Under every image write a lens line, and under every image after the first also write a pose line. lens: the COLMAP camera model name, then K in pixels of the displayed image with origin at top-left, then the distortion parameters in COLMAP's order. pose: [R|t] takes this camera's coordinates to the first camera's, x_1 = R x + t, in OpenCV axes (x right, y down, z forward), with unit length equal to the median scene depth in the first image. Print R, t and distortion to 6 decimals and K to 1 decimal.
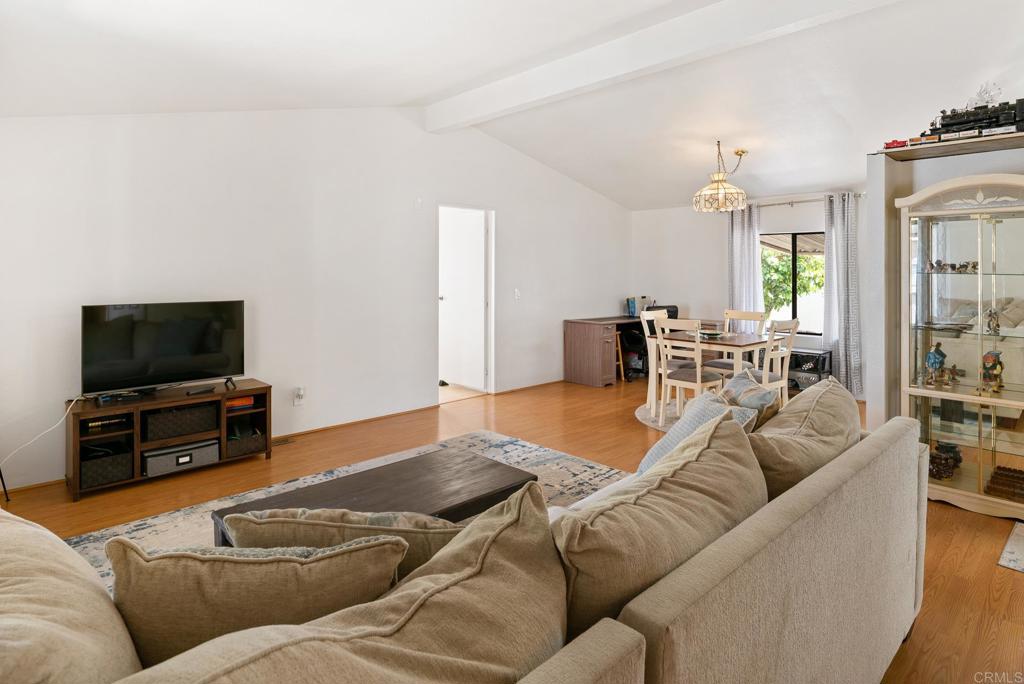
lens RADIAL K [[560.8, 0, 509.9], [0, 560.8, 255.9], [0, 0, 1]] dist [-0.002300, -0.001452]
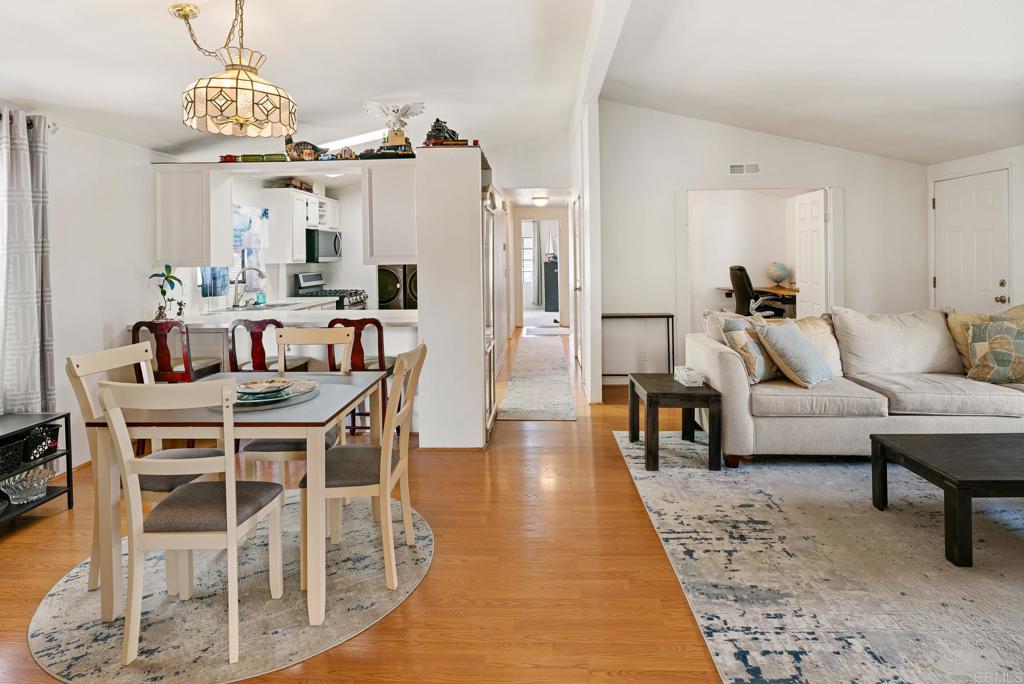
lens RADIAL K [[566.6, 0, 519.7], [0, 566.6, 260.0], [0, 0, 1]] dist [-0.006582, -0.003800]
pose [[-0.698733, -0.002436, 0.715379, -0.170645], [-0.010708, 0.999918, -0.007055, 0.038739], [-0.715303, -0.012590, -0.698702, 1.437126]]
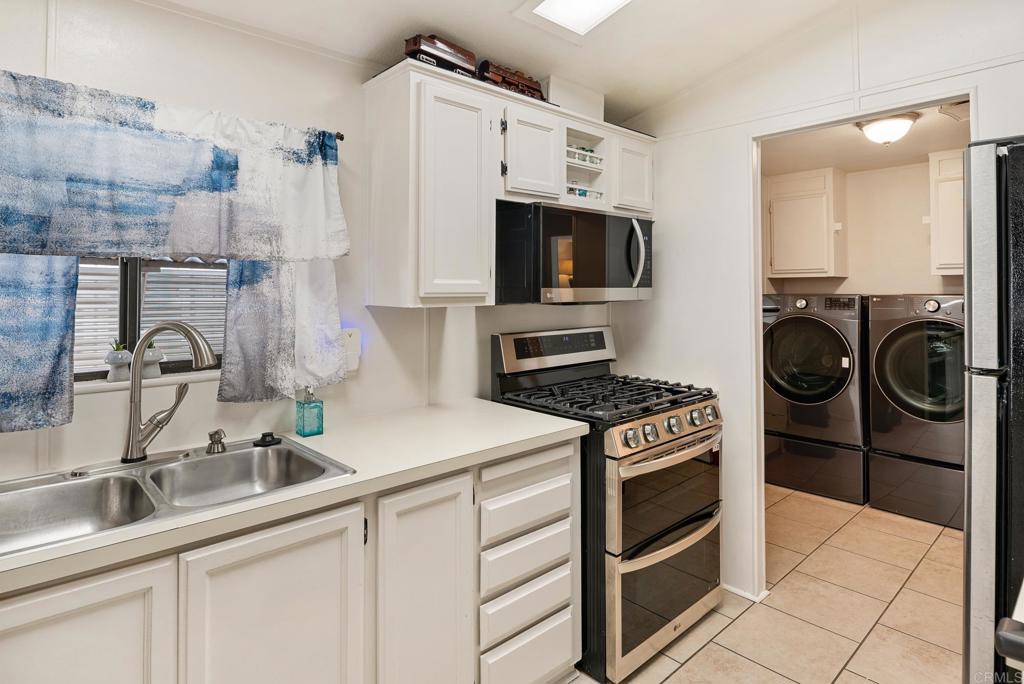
lens RADIAL K [[556.6, 0, 508.9], [0, 556.6, 276.2], [0, 0, 1]] dist [-0.004524, -0.000508]
pose [[0.016312, 0.016717, 0.999727, 0.840663], [-0.027093, 0.999501, -0.016271, 0.024258], [-0.999500, -0.026820, 0.016757, 0.761342]]
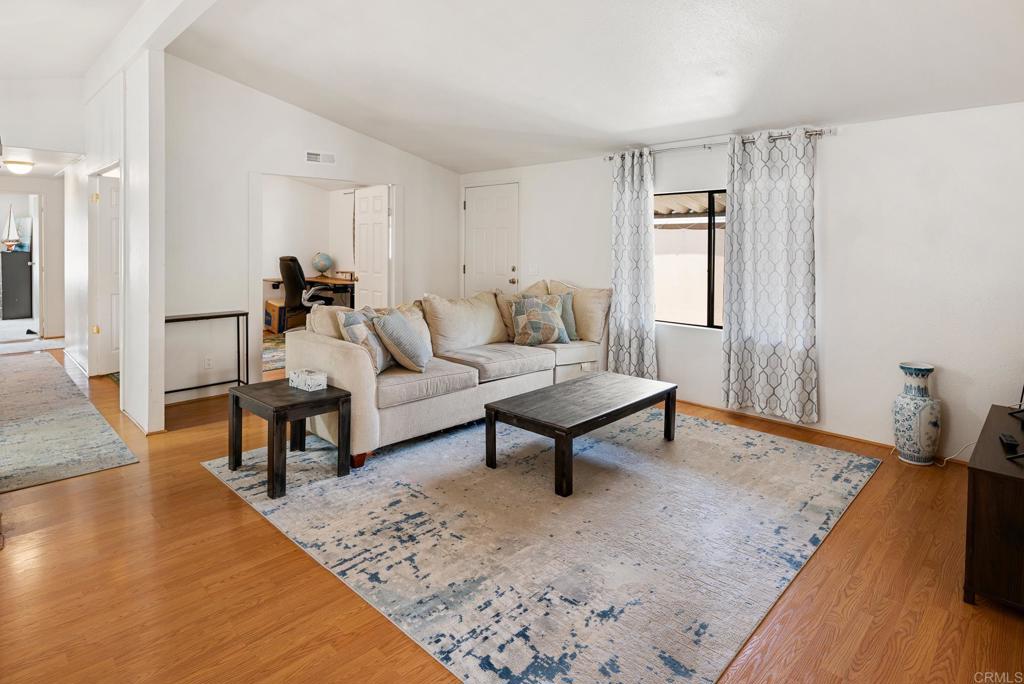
lens RADIAL K [[553.3, 0, 508.9], [0, 553.3, 252.9], [0, 0, 1]] dist [-0.005819, -0.002995]
pose [[-0.999372, -0.006709, -0.034798, 0.020698], [-0.006413, 0.999942, -0.008615, 0.037323], [0.034854, -0.008387, -0.999357, 1.419185]]
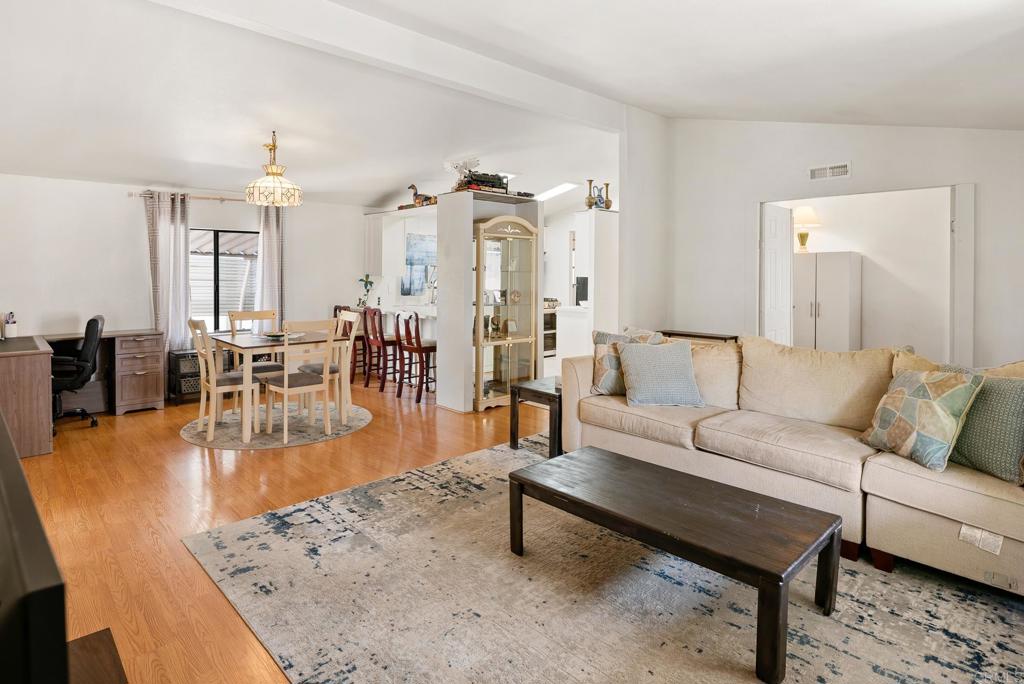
lens RADIAL K [[556.6, 0, 508.9], [0, 556.6, 276.2], [0, 0, 1]] dist [-0.004524, -0.000508]
pose [[0.004469, -0.010294, 0.999937, -0.695013], [-0.029899, 0.999499, 0.010423, 0.022155], [-0.999543, -0.029943, 0.004159, 0.738129]]
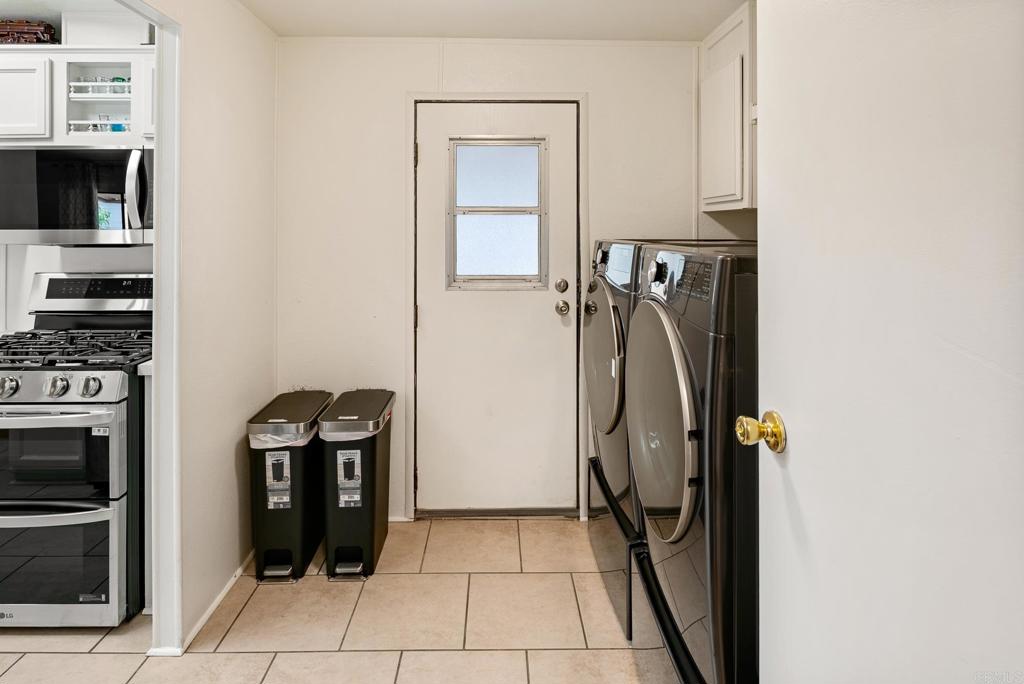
lens RADIAL K [[566.0, 0, 508.7], [0, 566.0, 221.4], [0, 0, 1]] dist [-0.002506, -0.000827]
pose [[0.675956, 0.002144, 0.736939, 1.284225], [-0.020059, 0.999679, 0.015491, 0.000819], [-0.736669, -0.025253, 0.675781, 0.030588]]
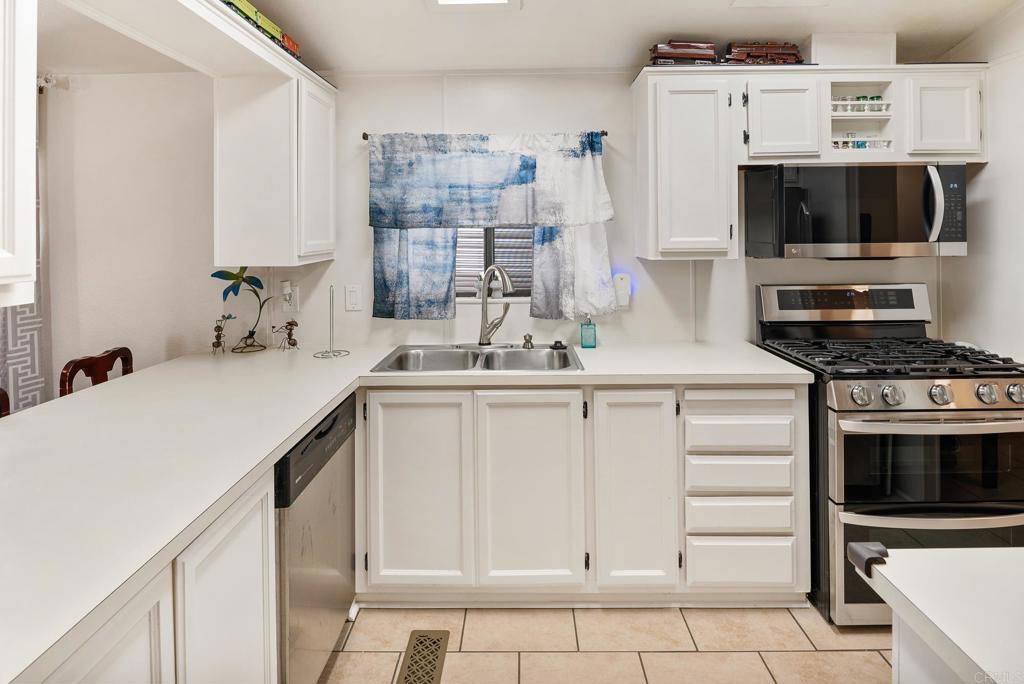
lens RADIAL K [[558.2, 0, 514.3], [0, 558.2, 229.8], [0, 0, 1]] dist [-0.002723, -0.000703]
pose [[0.693001, -0.005863, 0.720913, 0.773028], [-0.007755, 0.999848, 0.015586, 0.005889], [-0.720895, -0.016391, 0.692850, 0.556343]]
